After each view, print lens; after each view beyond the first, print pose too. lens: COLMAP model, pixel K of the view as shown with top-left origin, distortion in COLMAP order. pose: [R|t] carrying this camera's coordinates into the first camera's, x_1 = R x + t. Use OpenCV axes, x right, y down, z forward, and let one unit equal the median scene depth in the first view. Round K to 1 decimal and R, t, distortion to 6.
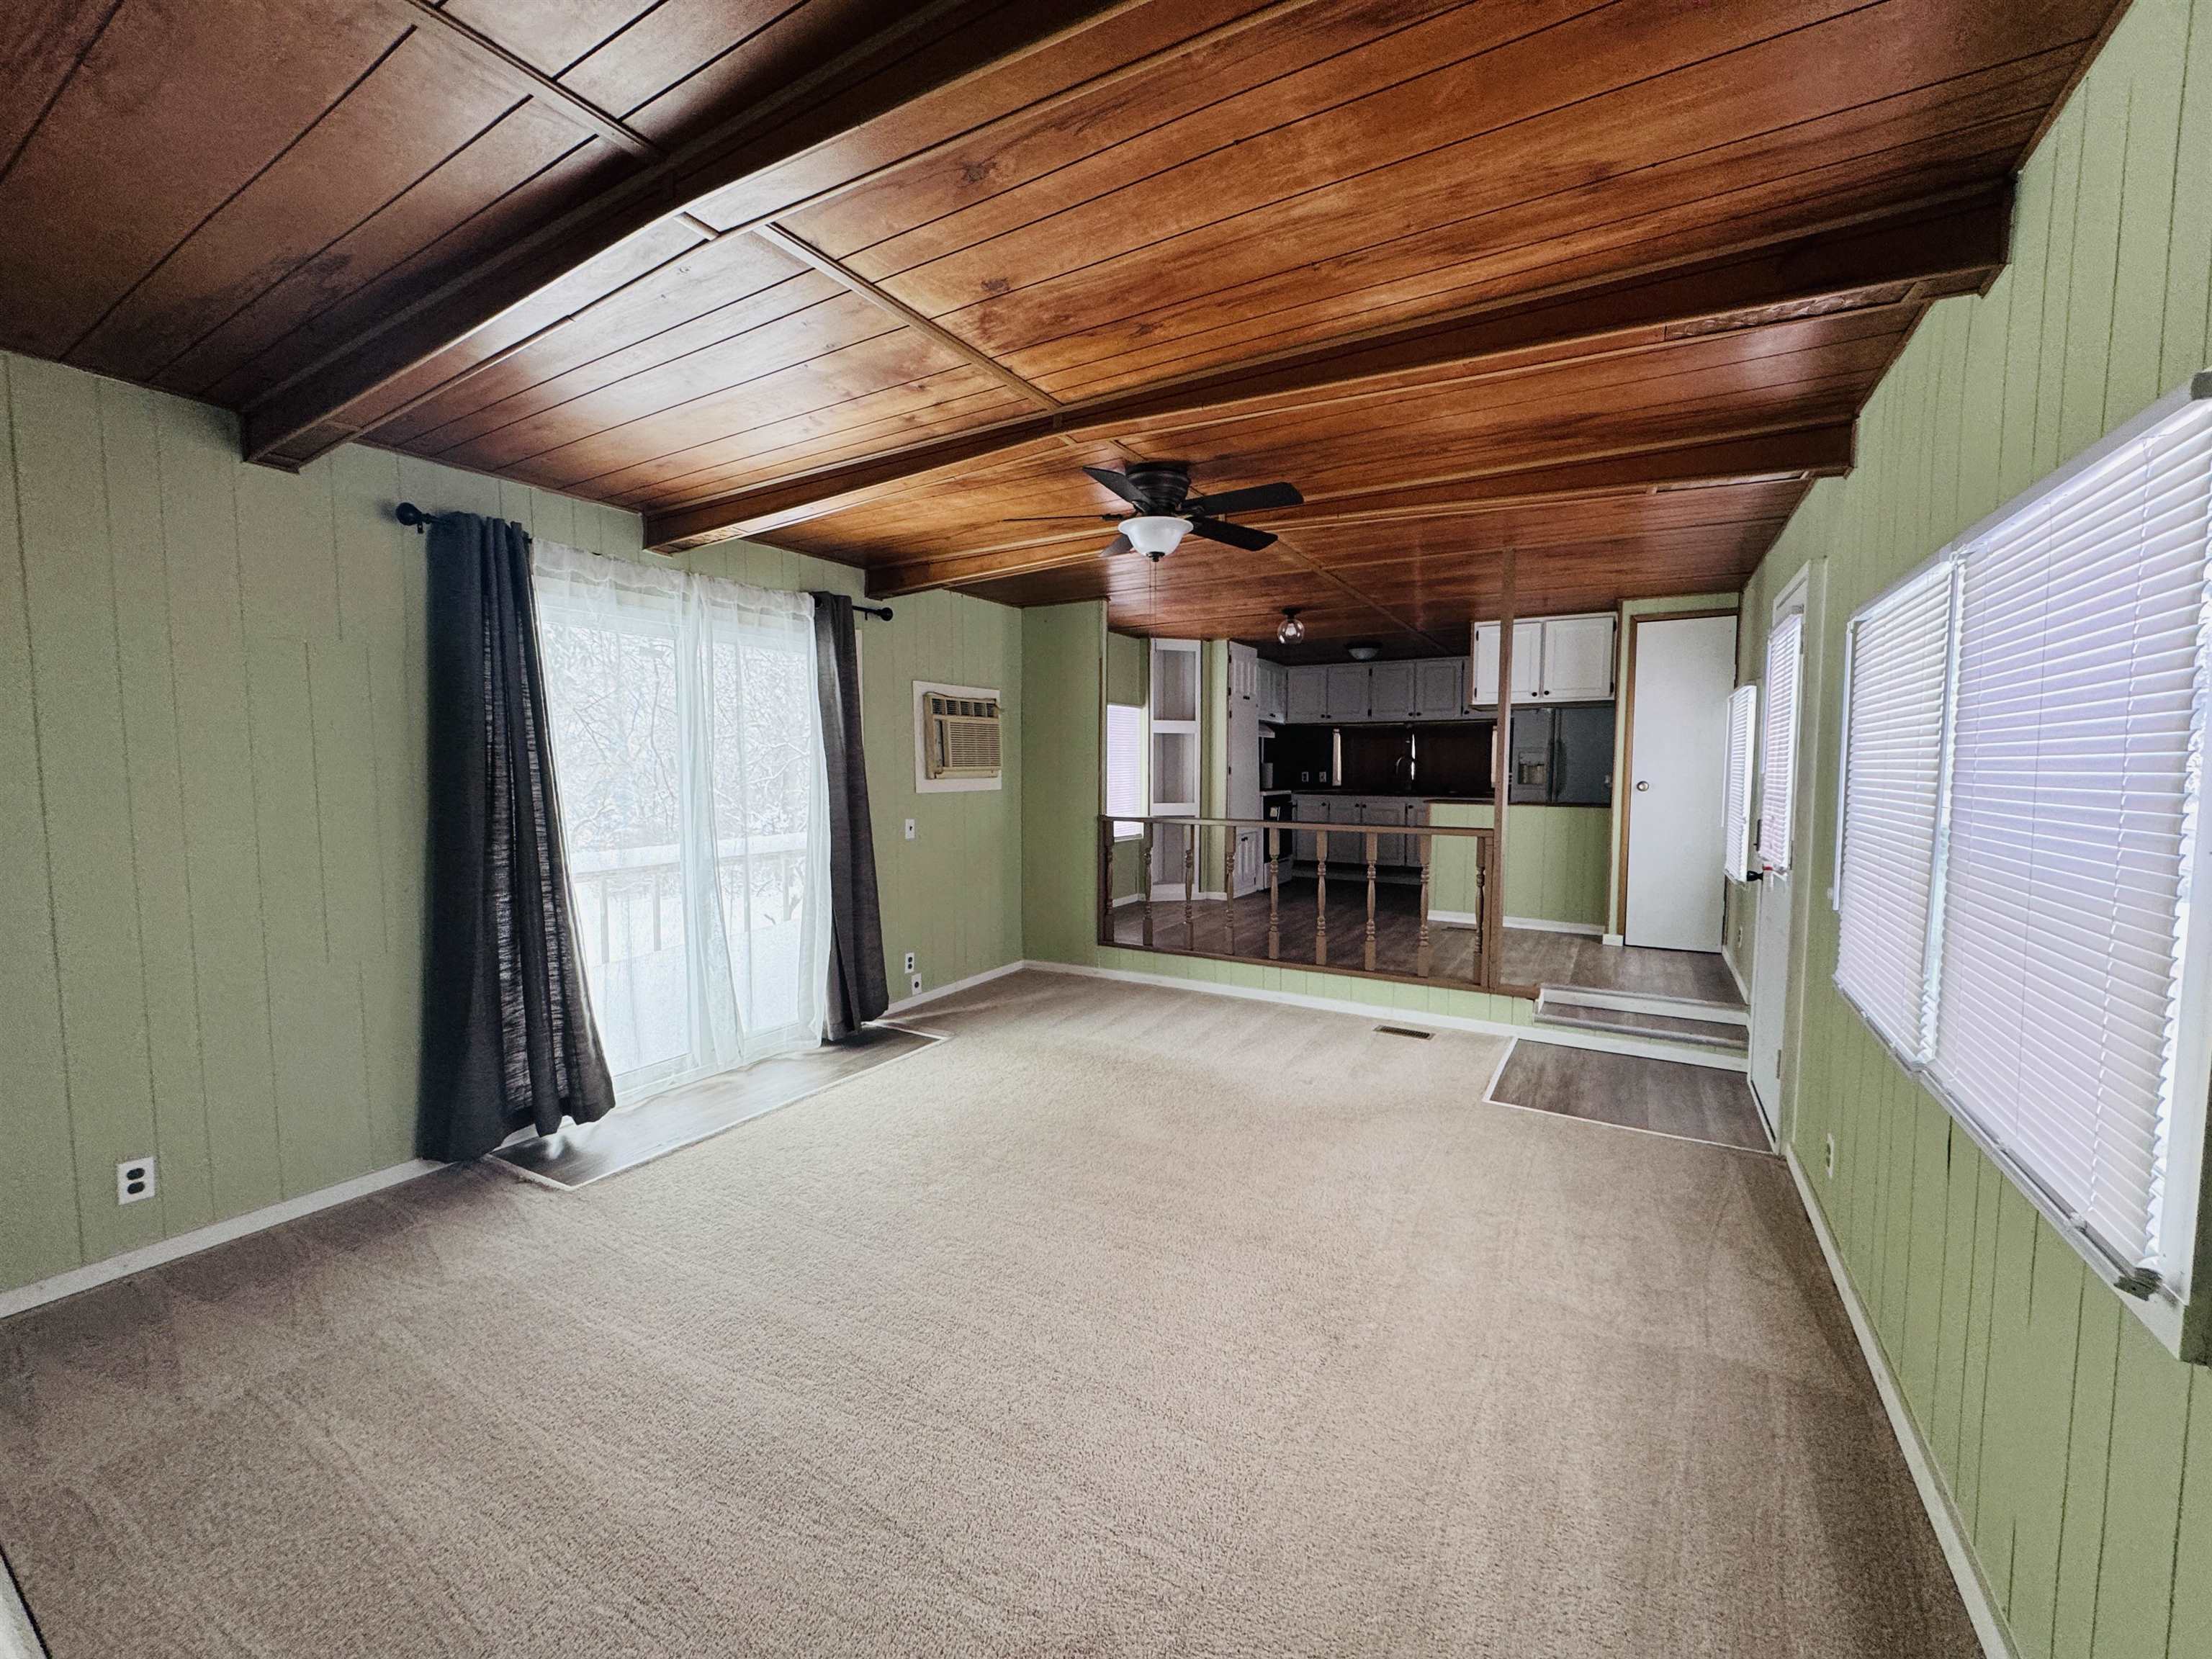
lens RADIAL K [[880.7, 0, 1108.1], [0, 880.7, 828.4], [0, 0, 1]] dist [-0.002353, -0.000330]
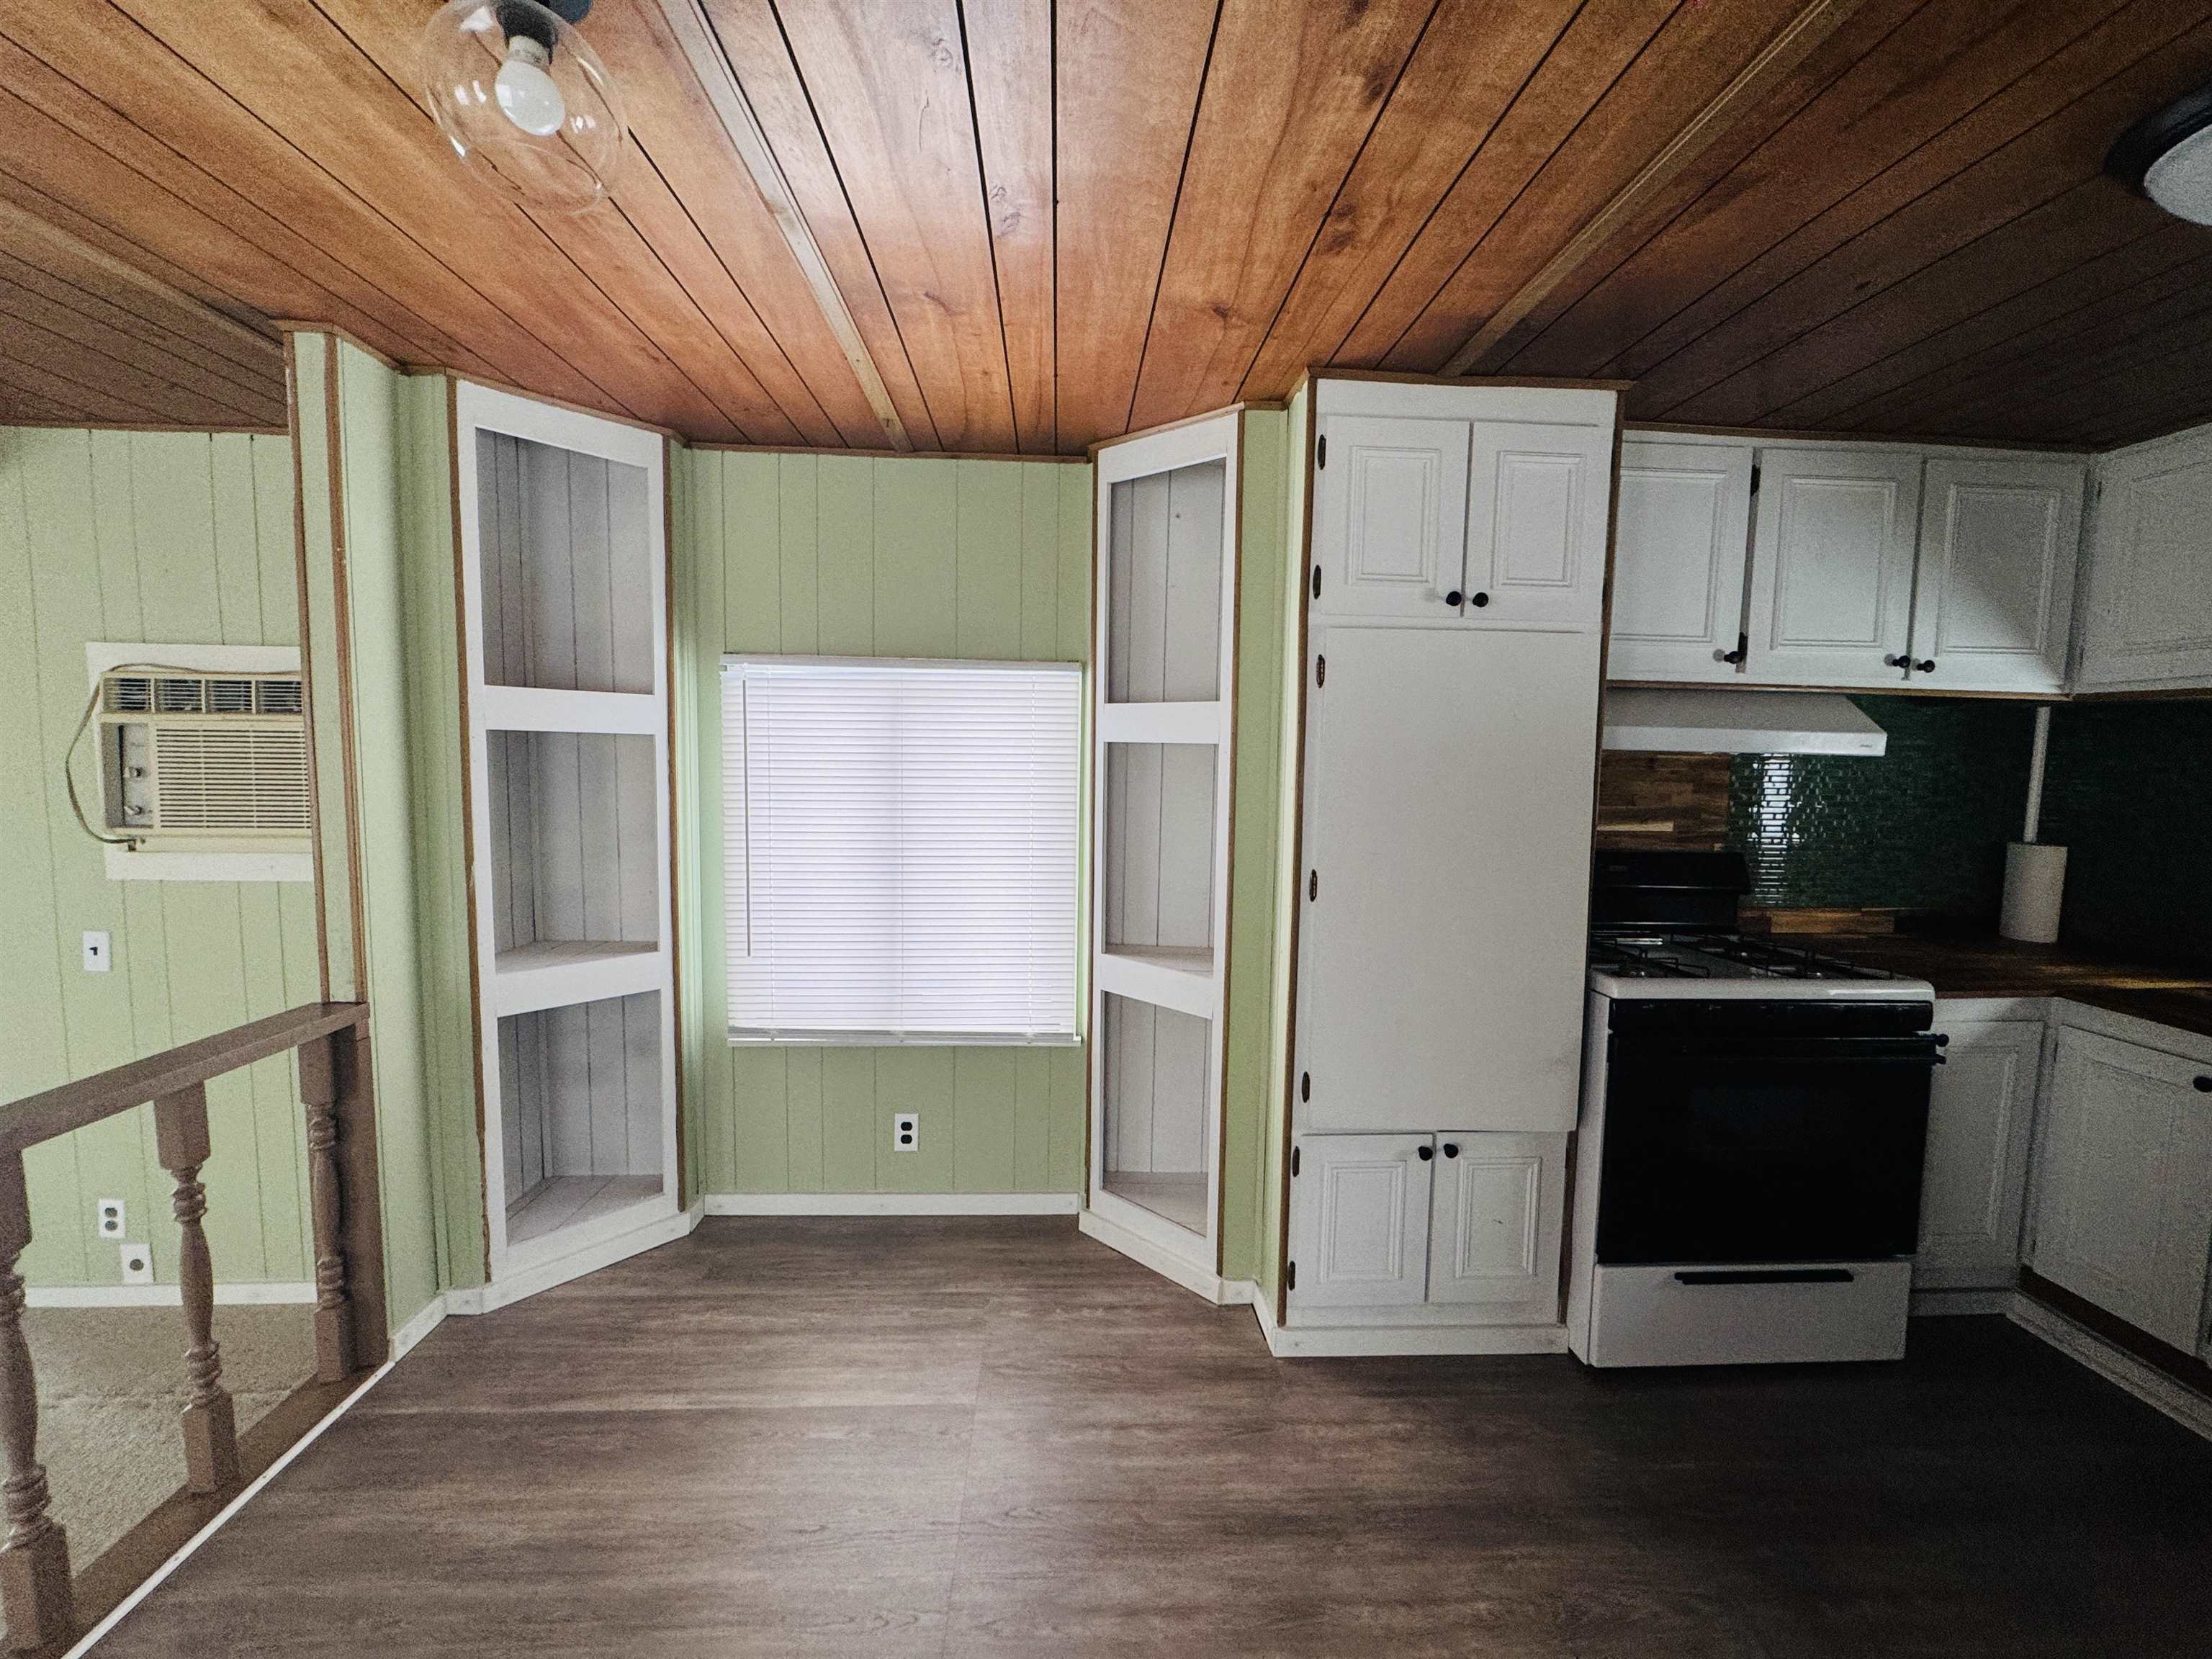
lens RADIAL K [[880.7, 0, 1104.8], [0, 880.7, 826.5], [0, 0, 1]] dist [-0.002353, -0.000330]
pose [[0.550997, 0.083645, -0.830305, 0.515038], [-0.079830, 0.995684, 0.047329, -0.146162], [0.830680, 0.040205, 0.555296, 1.290153]]
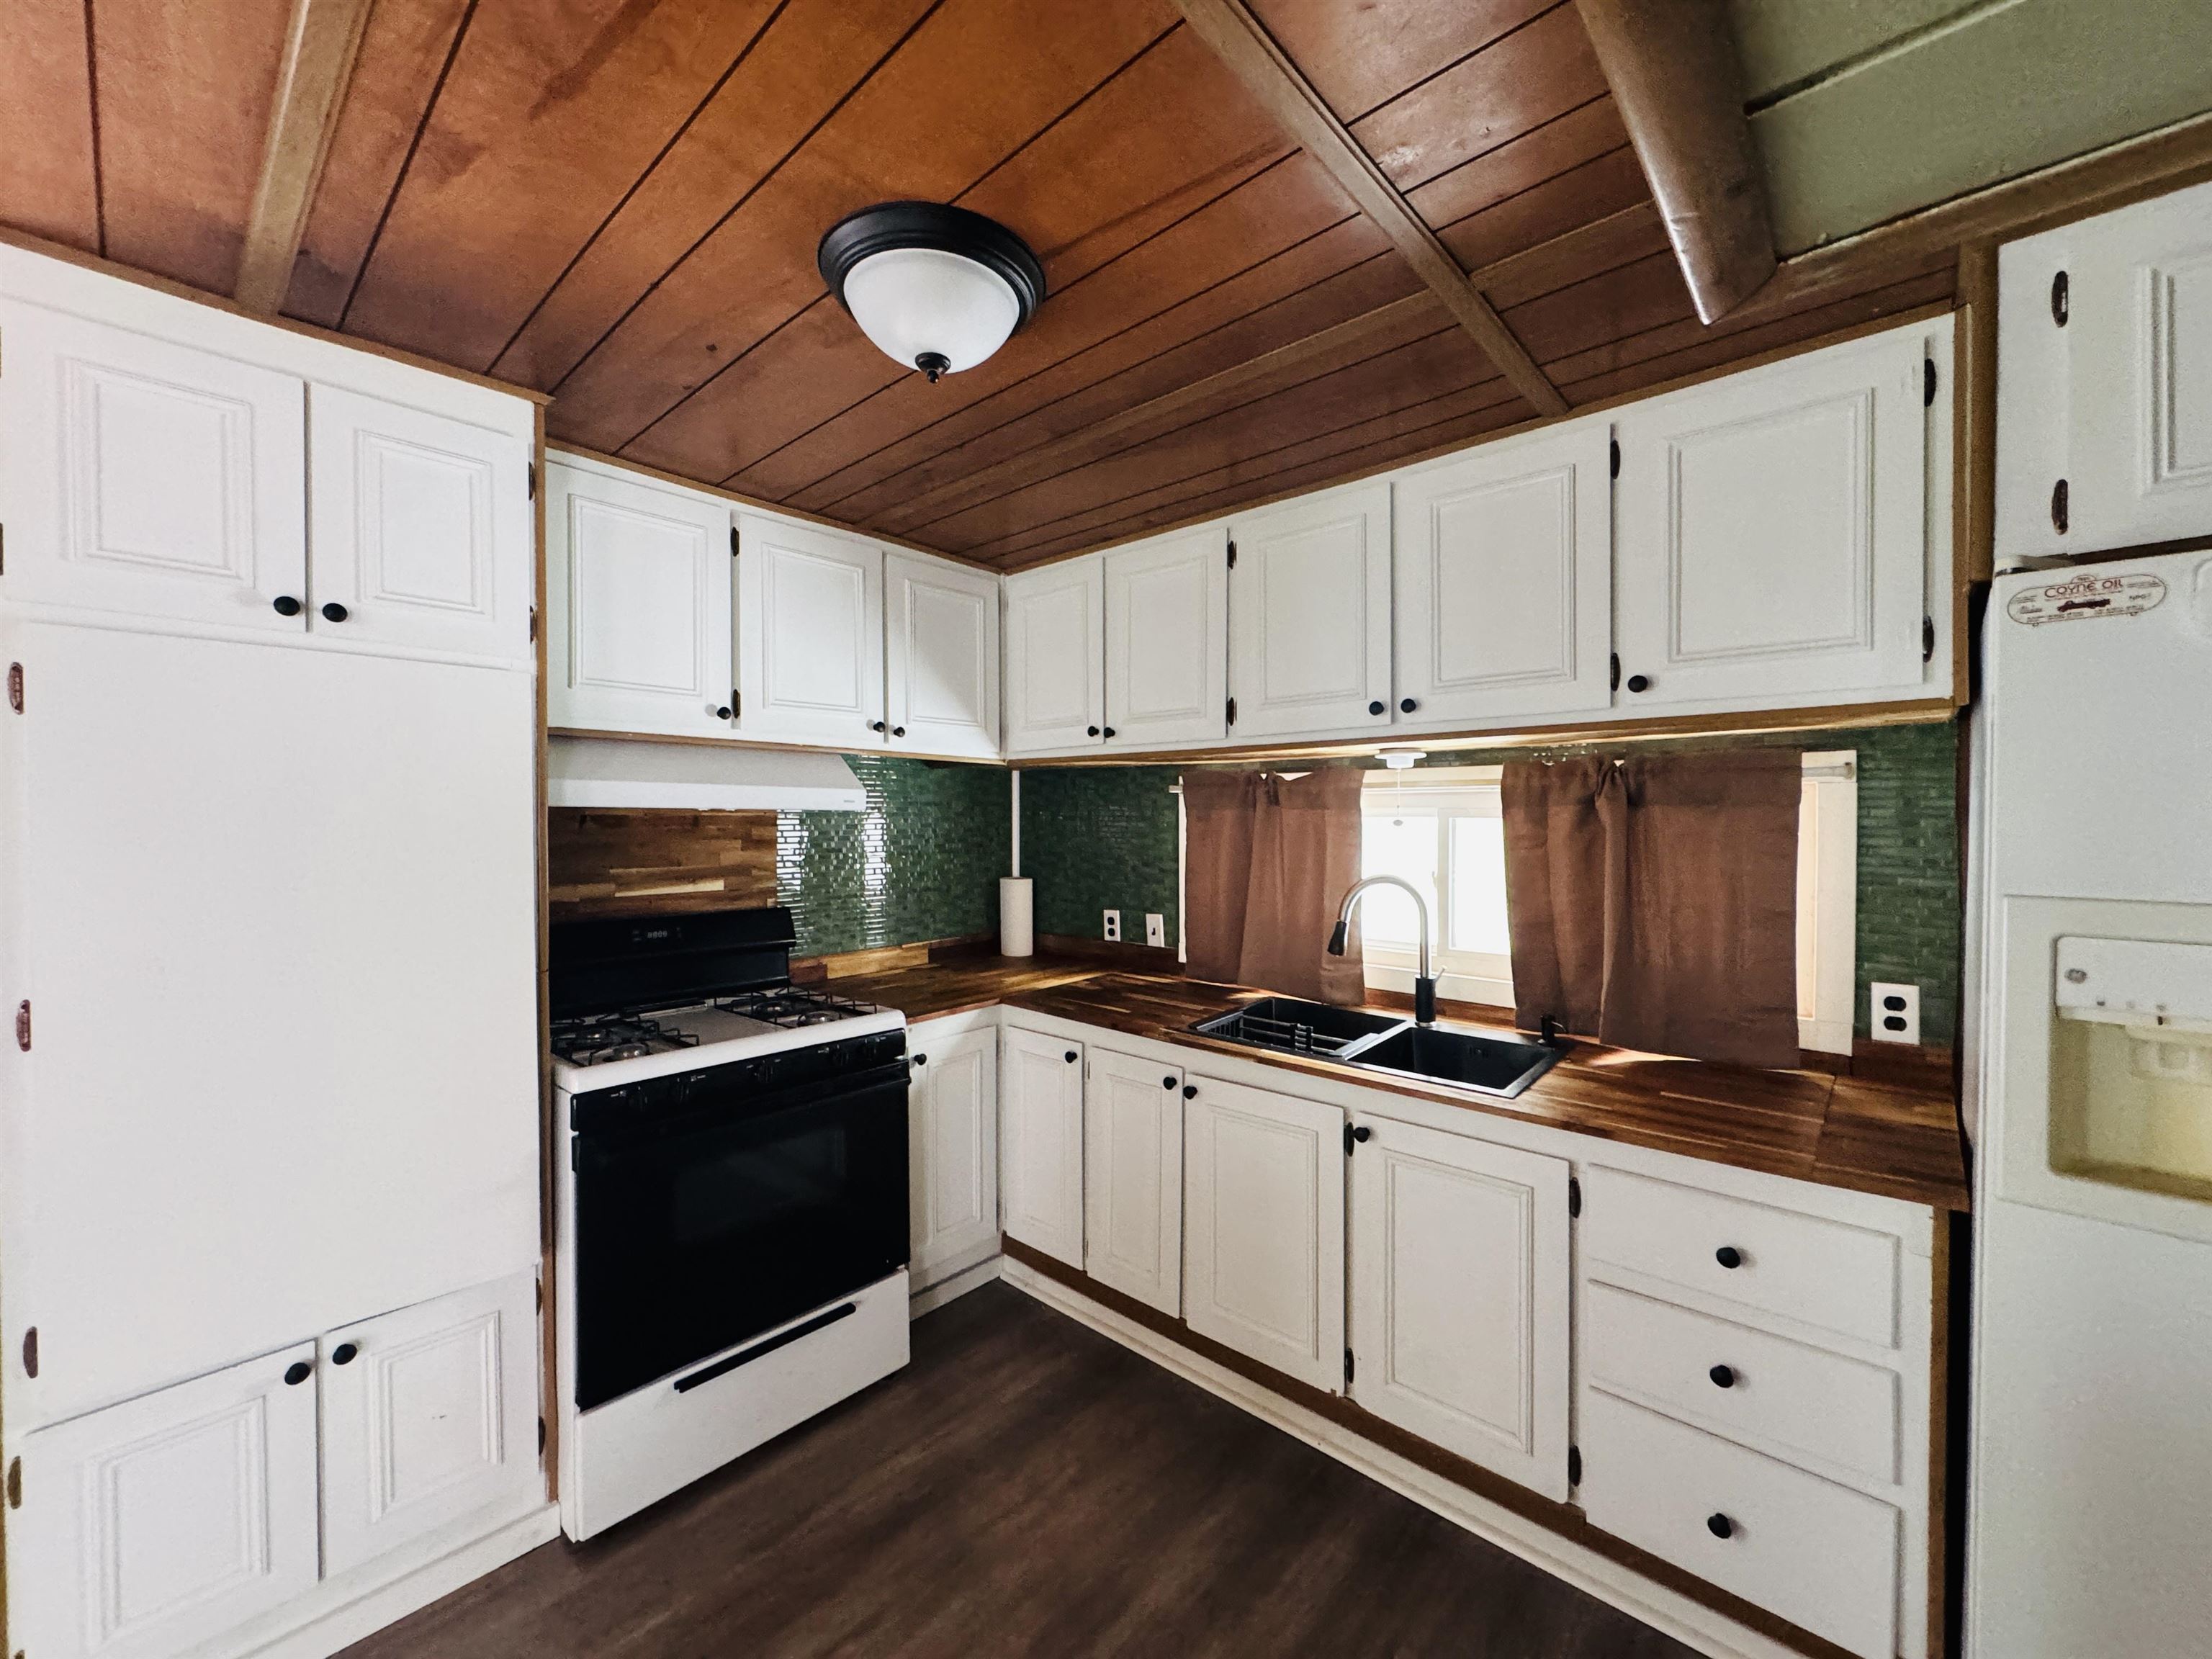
lens RADIAL K [[880.7, 0, 1106.3], [0, 880.7, 826.7], [0, 0, 1]] dist [-0.002353, -0.000330]
pose [[0.978609, 0.003557, -0.205697, 0.595736], [-0.016629, 0.997946, -0.061857, -0.154847], [0.205054, 0.063955, 0.976659, 1.414404]]
